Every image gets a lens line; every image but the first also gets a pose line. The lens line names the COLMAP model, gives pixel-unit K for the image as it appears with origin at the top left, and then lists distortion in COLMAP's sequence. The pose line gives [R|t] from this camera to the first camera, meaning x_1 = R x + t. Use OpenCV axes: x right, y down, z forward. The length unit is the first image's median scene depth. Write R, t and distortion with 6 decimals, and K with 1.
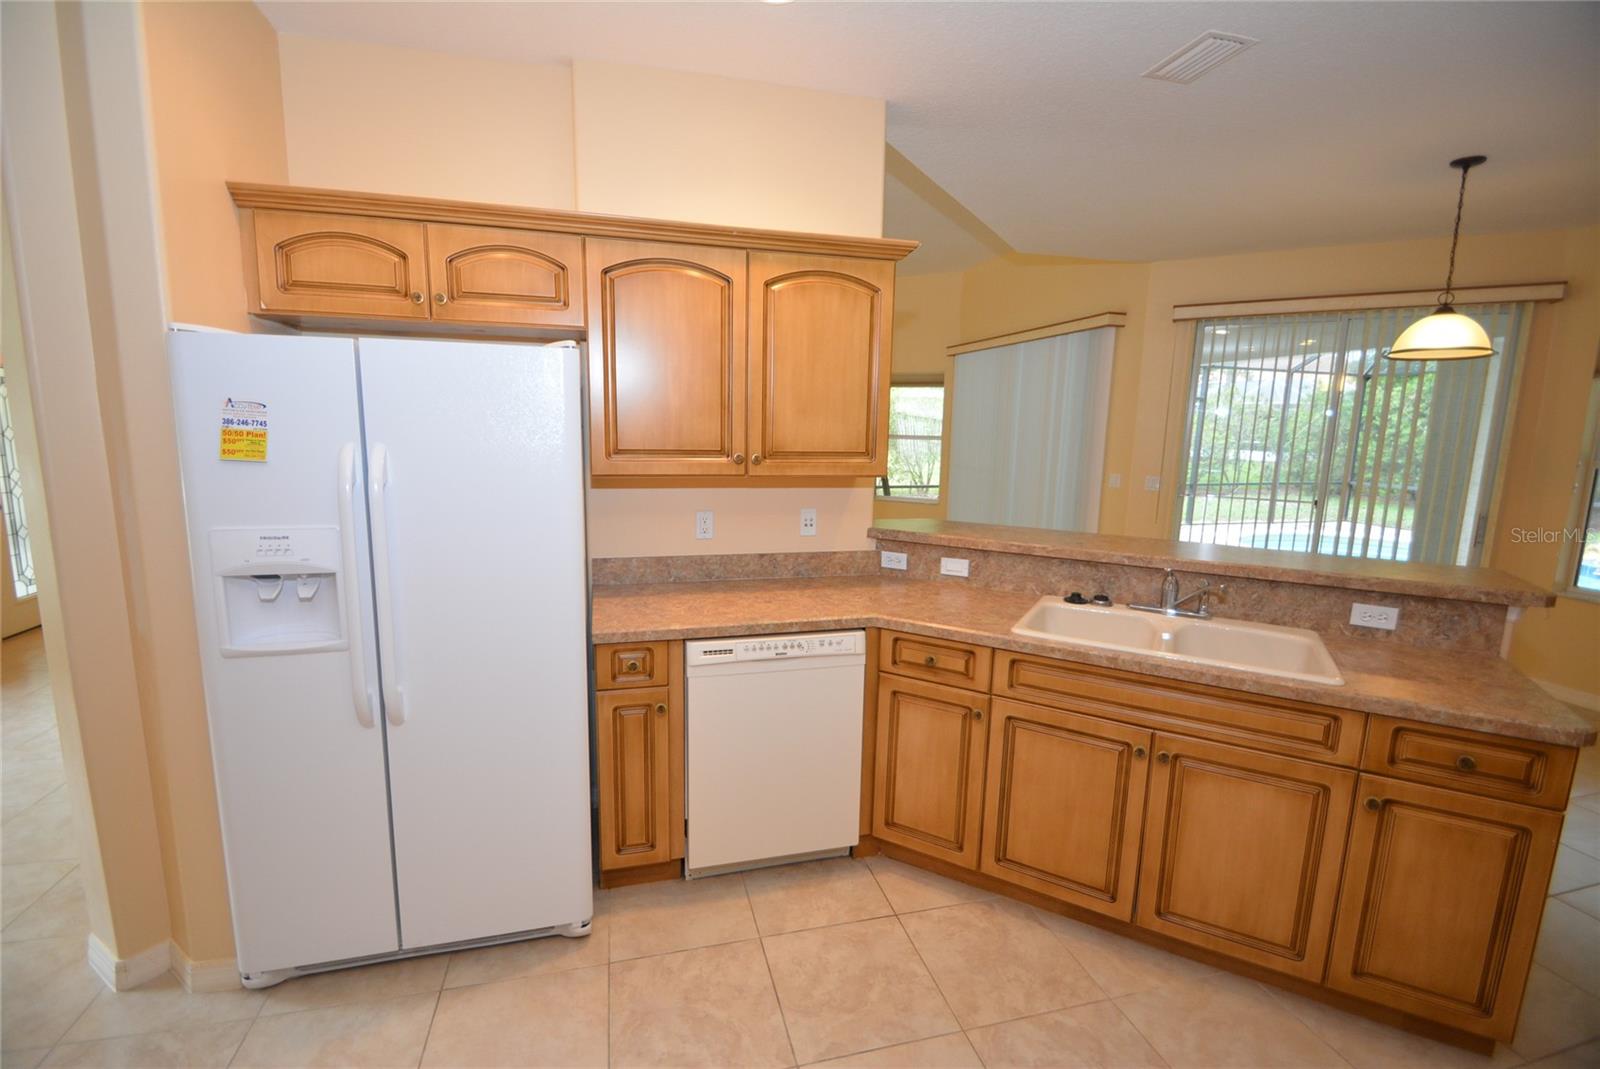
lens RADIAL K [[698.1, 0, 787.7], [0, 698.1, 537.4], [0, 0, 1]] dist [0.011587, -0.014241]
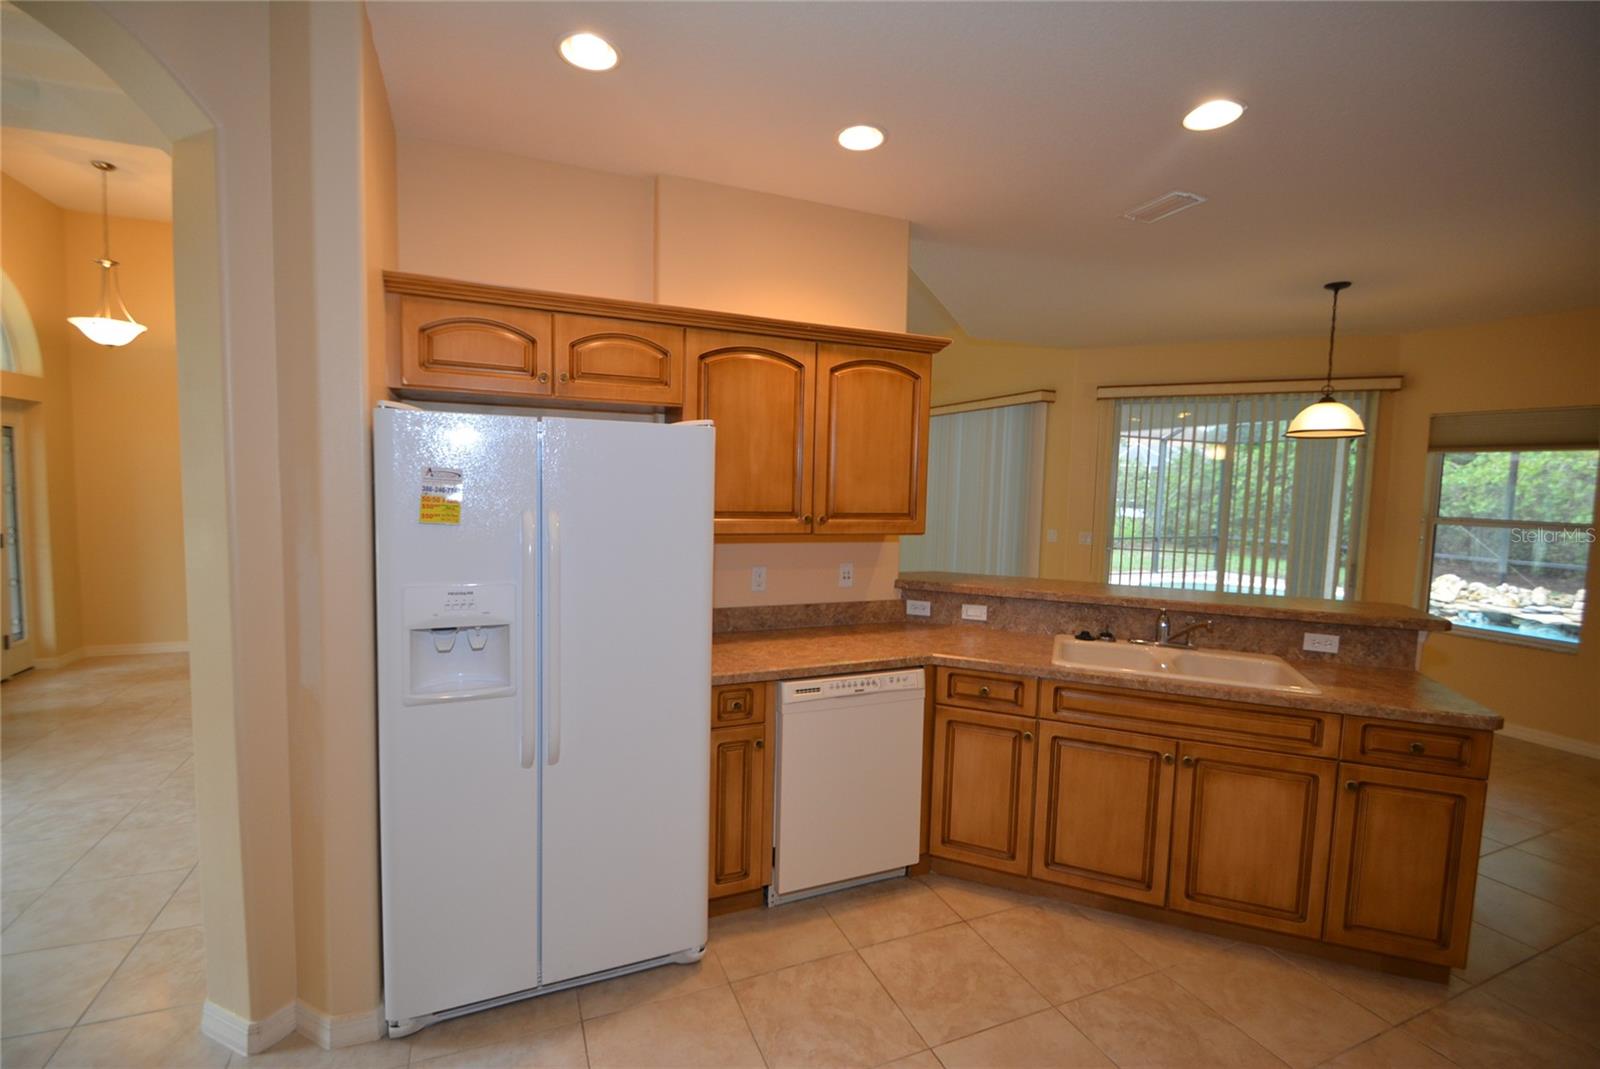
lens RADIAL K [[698.1, 0, 787.7], [0, 698.1, 537.4], [0, 0, 1]] dist [0.011587, -0.014241]
pose [[0.990026, -0.005394, 0.140781, -0.292663], [0.016679, 0.996727, -0.079105, 0.006704], [-0.139894, 0.080664, 0.986875, -0.129876]]
